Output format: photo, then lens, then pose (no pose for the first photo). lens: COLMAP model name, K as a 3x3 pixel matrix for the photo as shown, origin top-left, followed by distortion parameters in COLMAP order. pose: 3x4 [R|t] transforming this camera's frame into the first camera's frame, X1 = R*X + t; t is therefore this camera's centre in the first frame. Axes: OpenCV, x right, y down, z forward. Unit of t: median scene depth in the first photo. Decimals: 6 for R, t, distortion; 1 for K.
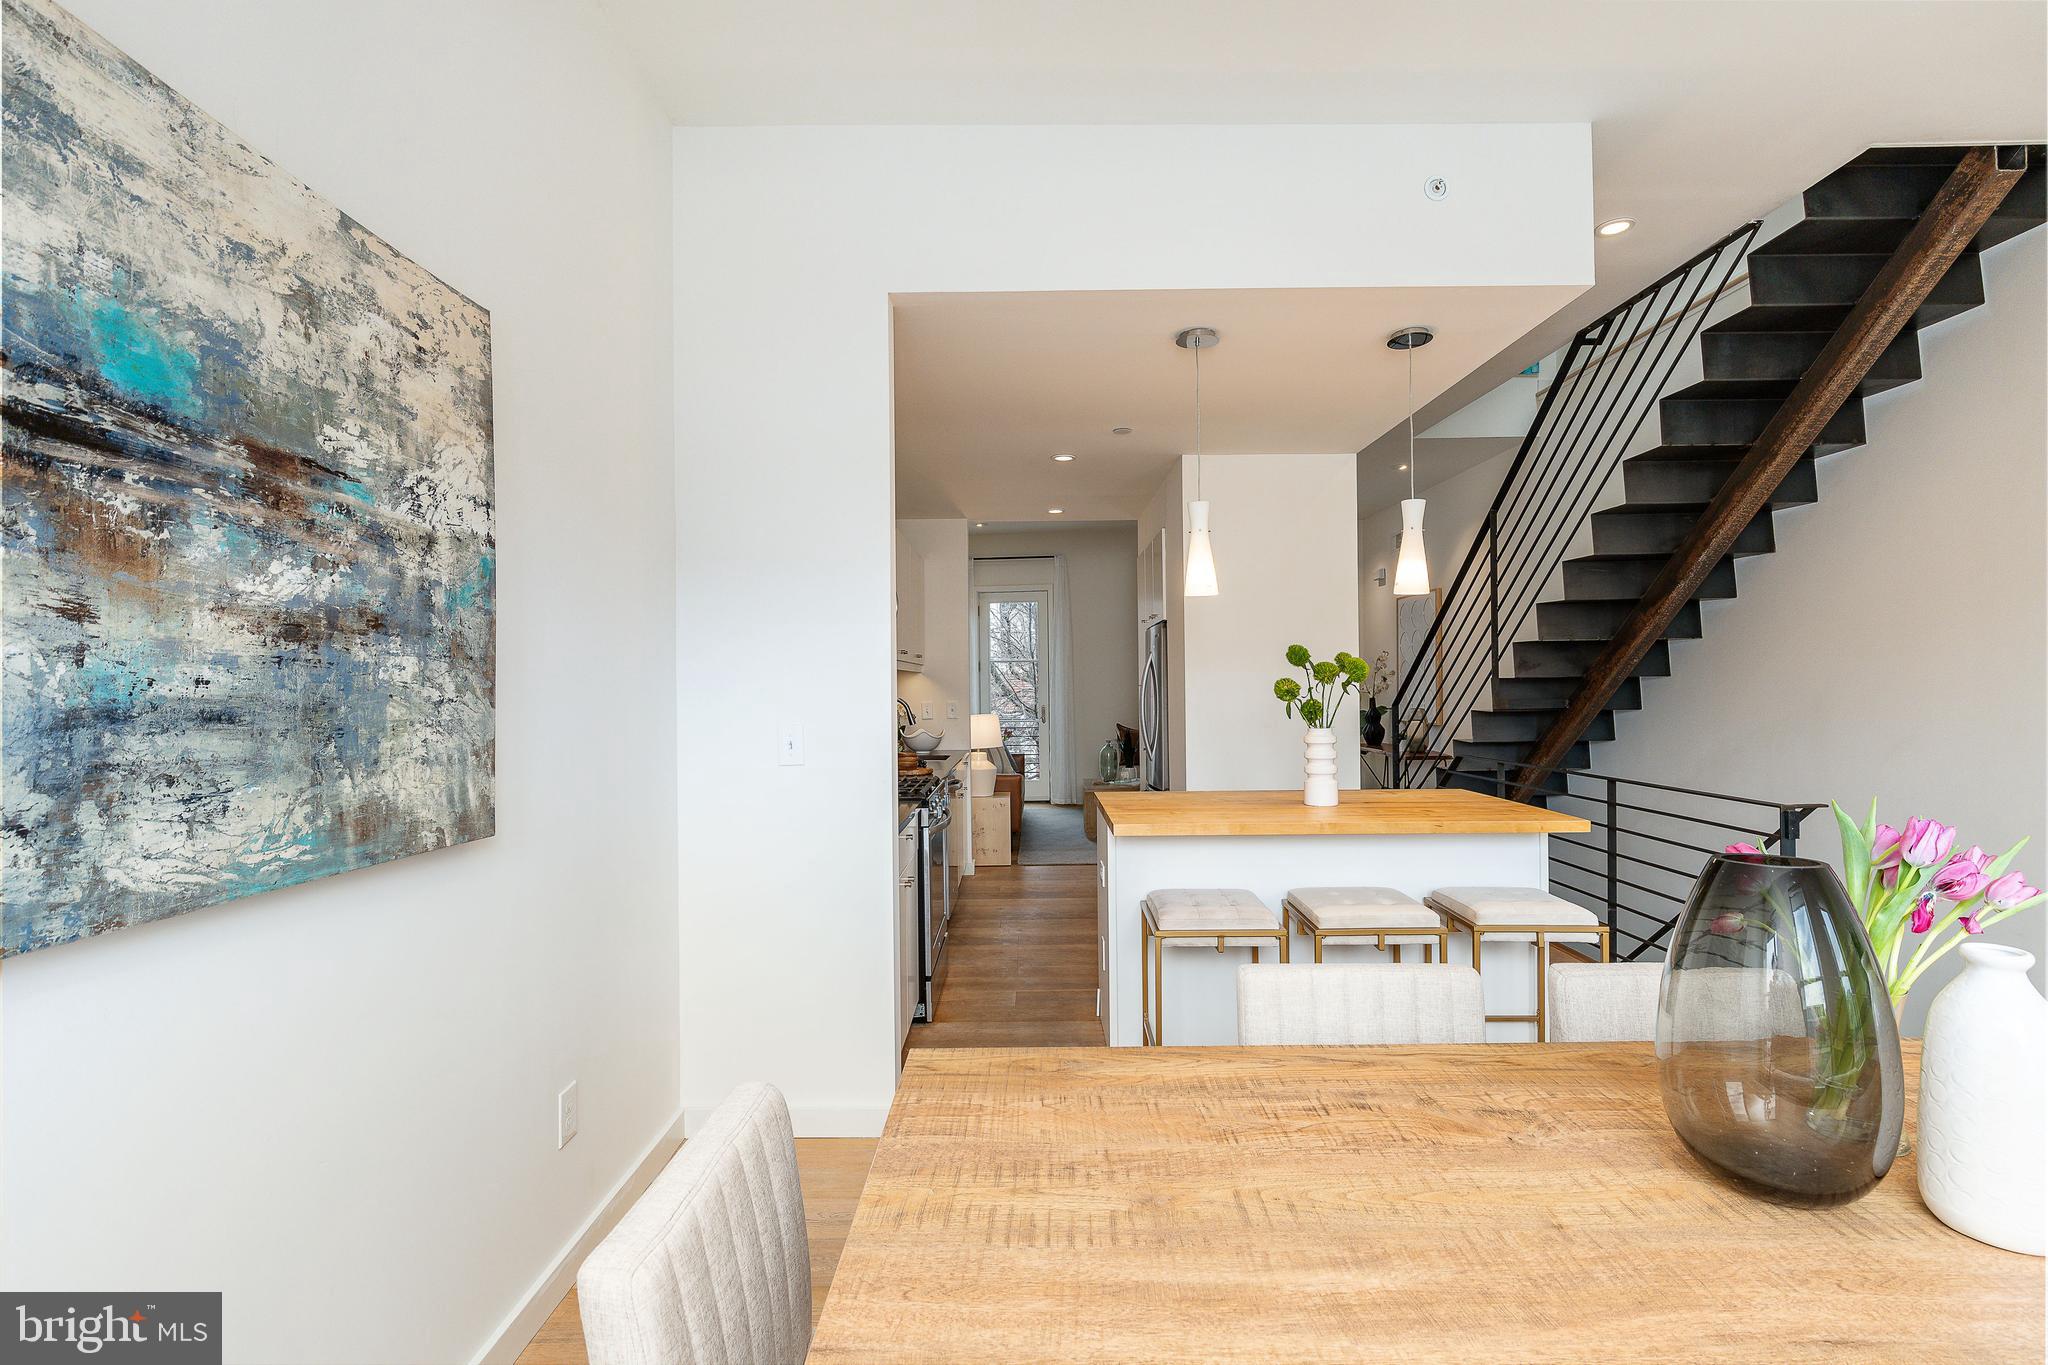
lens RADIAL K [[961.1, 0, 1013.0], [0, 961.1, 682.5], [0, 0, 1]] dist [-0.002857, 0.001254]
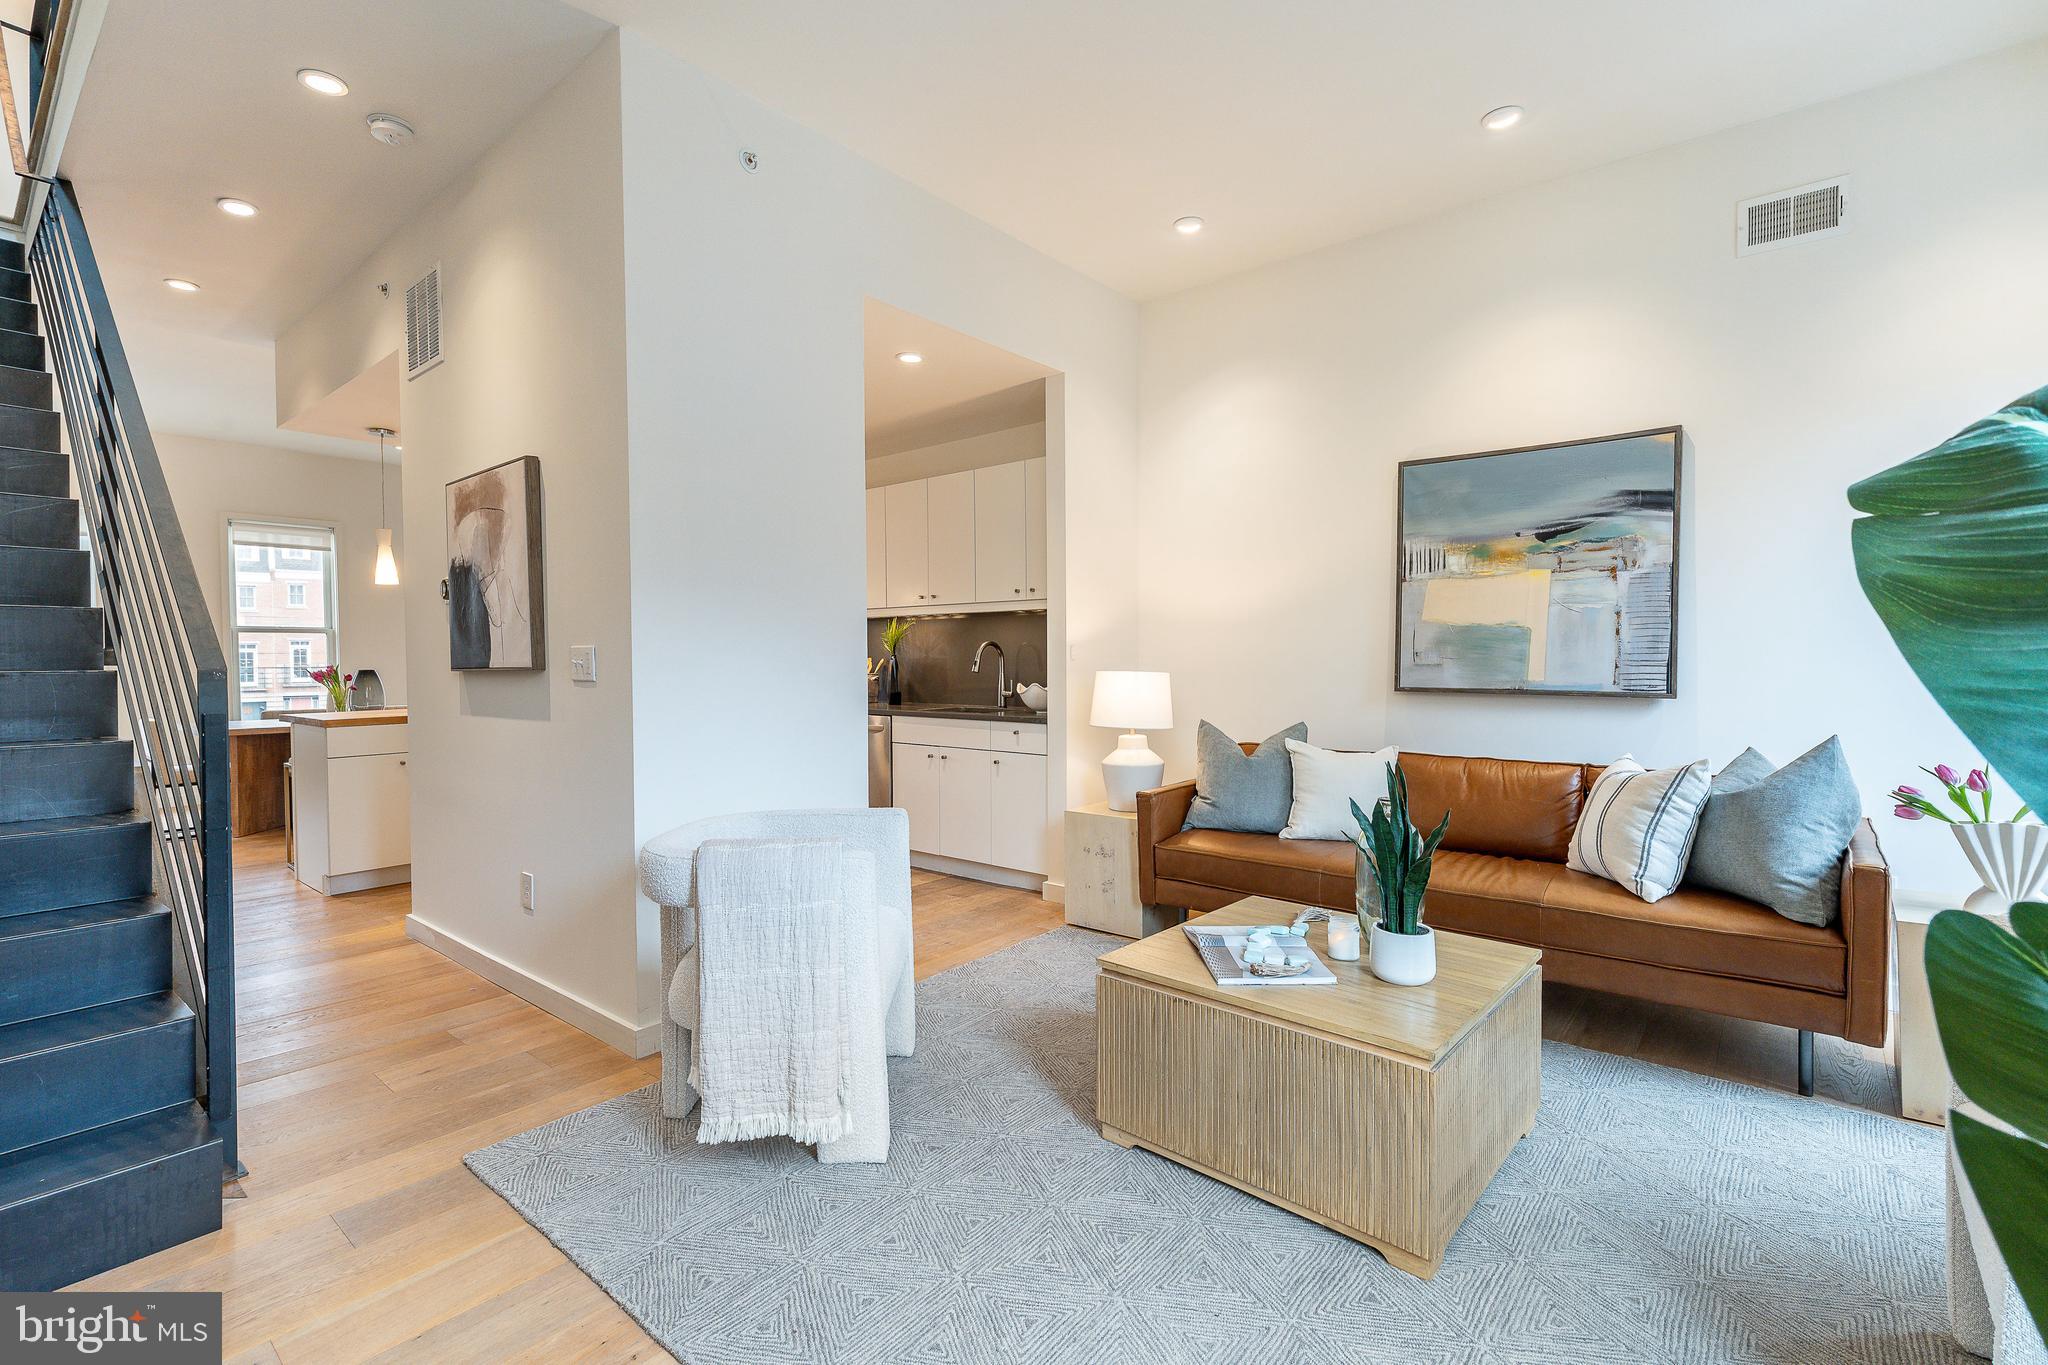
lens RADIAL K [[903.0, 0, 1016.1], [0, 903.0, 678.1], [0, 0, 1]] dist [0.006506, -0.000753]
pose [[-0.635591, 0.033276, -0.771309, 2.052906], [0.016928, 0.999431, 0.029168, 0.101898], [0.771841, 0.005482, -0.635792, 6.187383]]
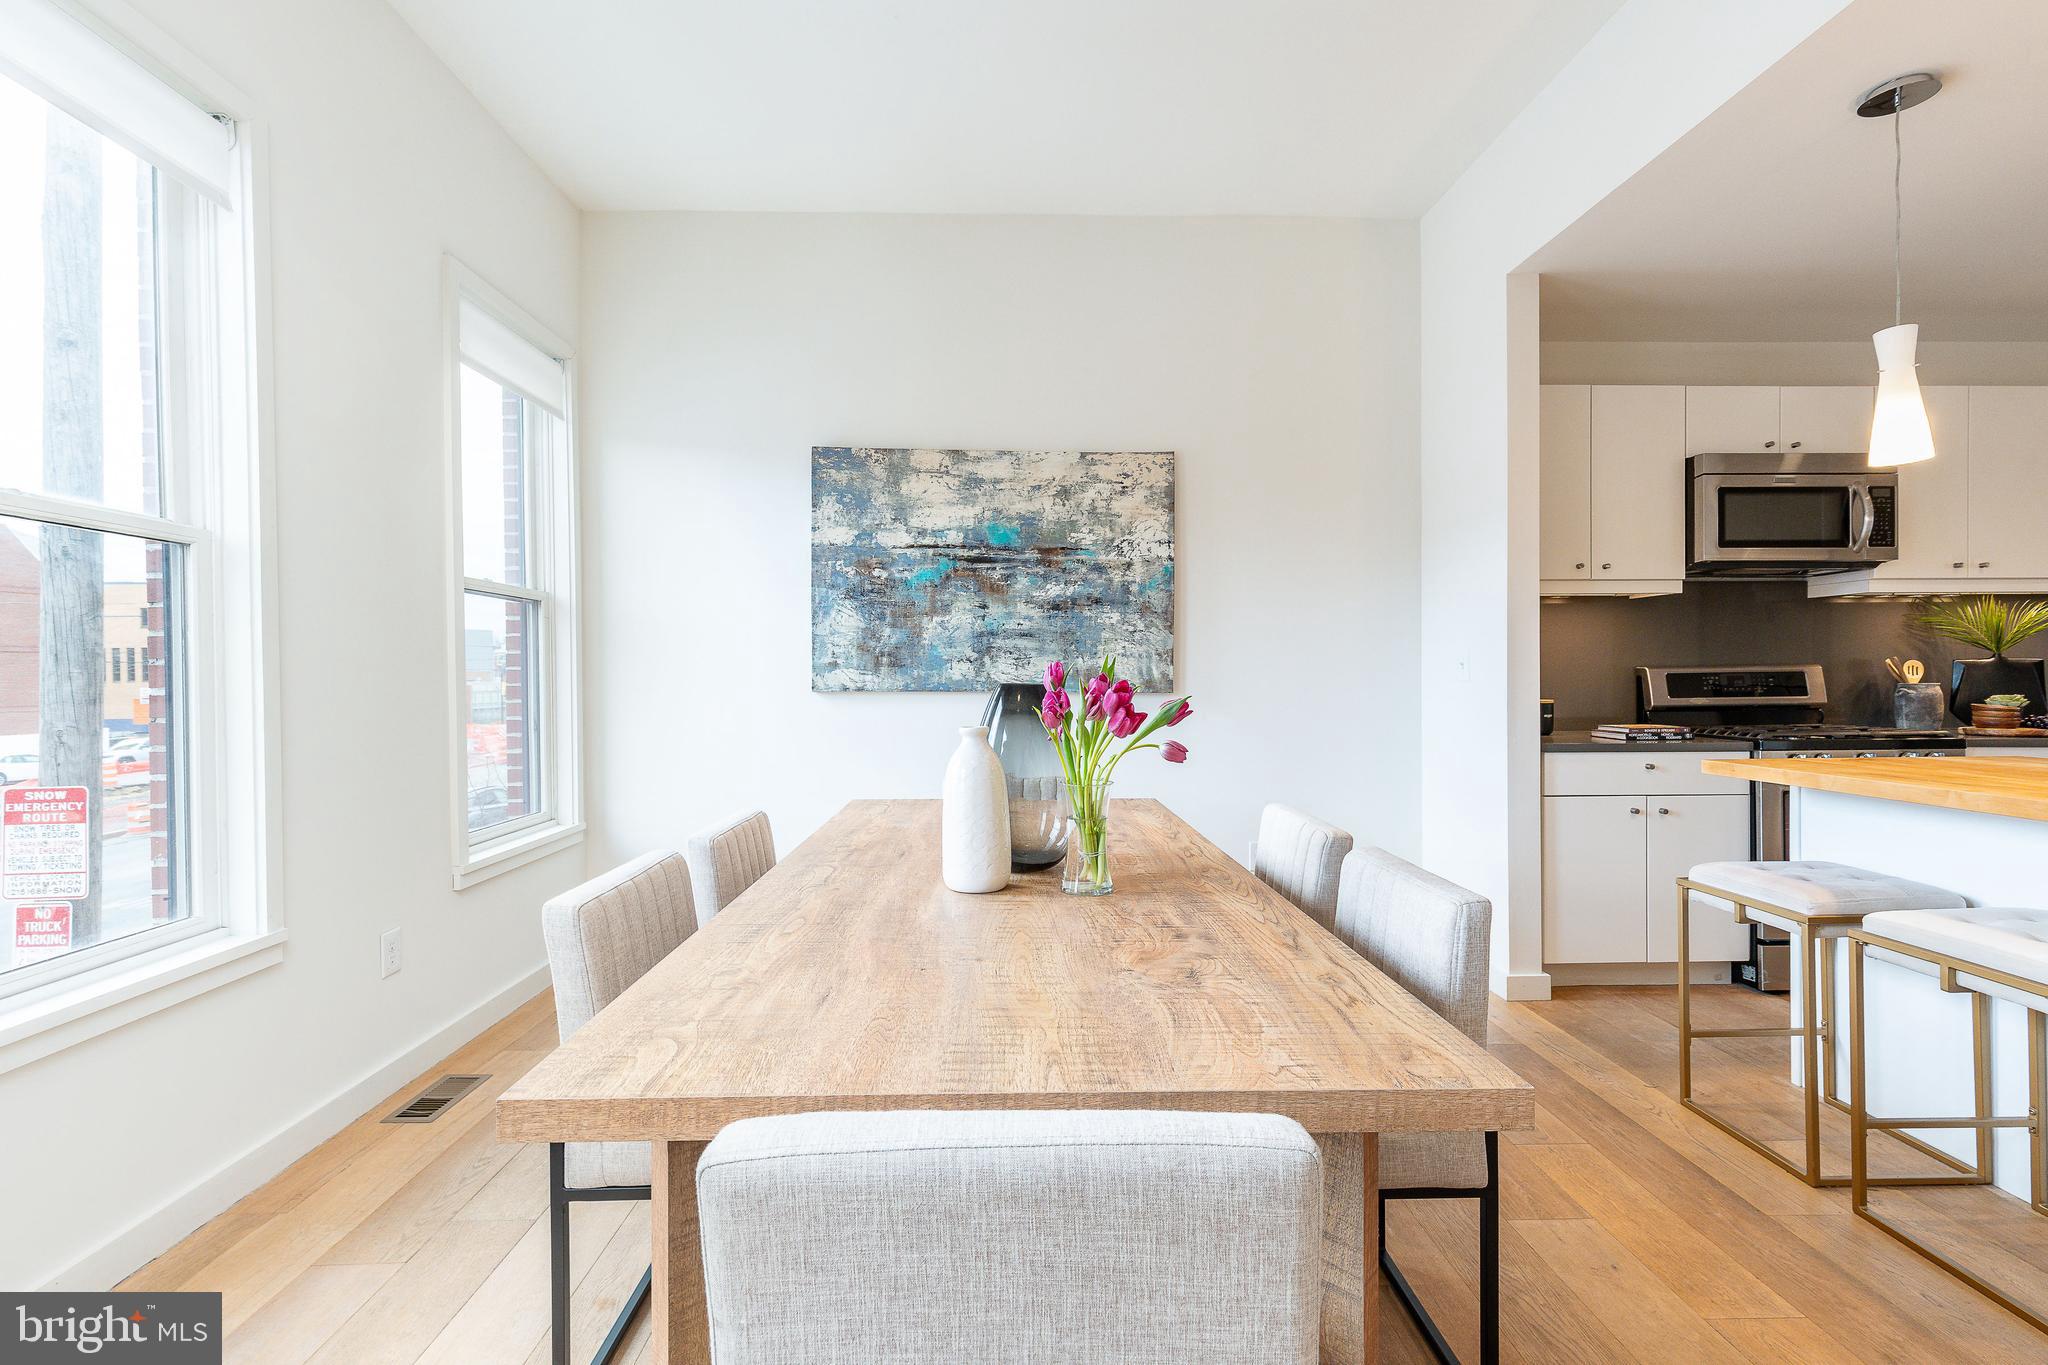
lens RADIAL K [[903.0, 0, 1058.5], [0, 903.0, 679.6], [0, 0, 1]] dist [0.006506, -0.000753]
pose [[0.026584, 0.022708, -0.999389, 1.826870], [0.010221, 0.999684, 0.022987, 0.095947], [0.999594, -0.010826, 0.026344, 0.824331]]
